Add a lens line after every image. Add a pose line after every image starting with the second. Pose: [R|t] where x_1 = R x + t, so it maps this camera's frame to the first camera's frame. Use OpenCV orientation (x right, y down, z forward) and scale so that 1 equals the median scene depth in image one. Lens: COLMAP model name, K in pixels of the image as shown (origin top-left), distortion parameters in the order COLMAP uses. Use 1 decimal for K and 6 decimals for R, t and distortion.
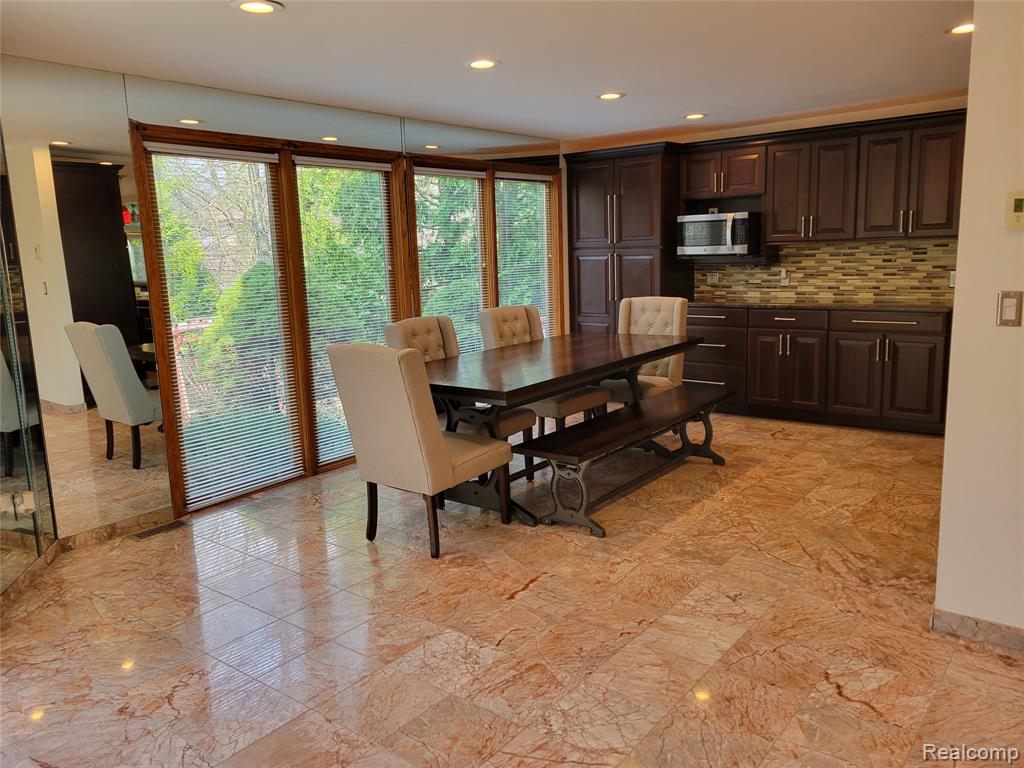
lens RADIAL K [[782.9, 0, 512.3], [0, 782.9, 382.4], [0, 0, 1]] dist [0.058042, -0.030580]
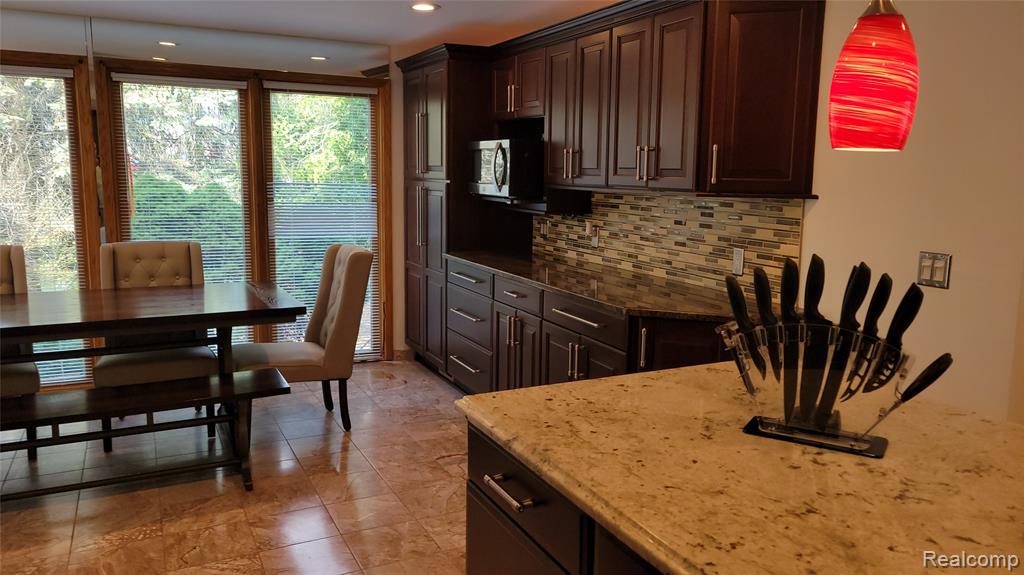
lens RADIAL K [[779.3, 0, 512.4], [0, 779.3, 288.7], [0, 0, 1]] dist [0.044513, 0.001779]
pose [[0.901839, 0.111034, -0.417561, 0.623134], [-0.117494, 0.993020, 0.010294, -0.090874], [0.415790, 0.039778, 0.908590, 0.368581]]
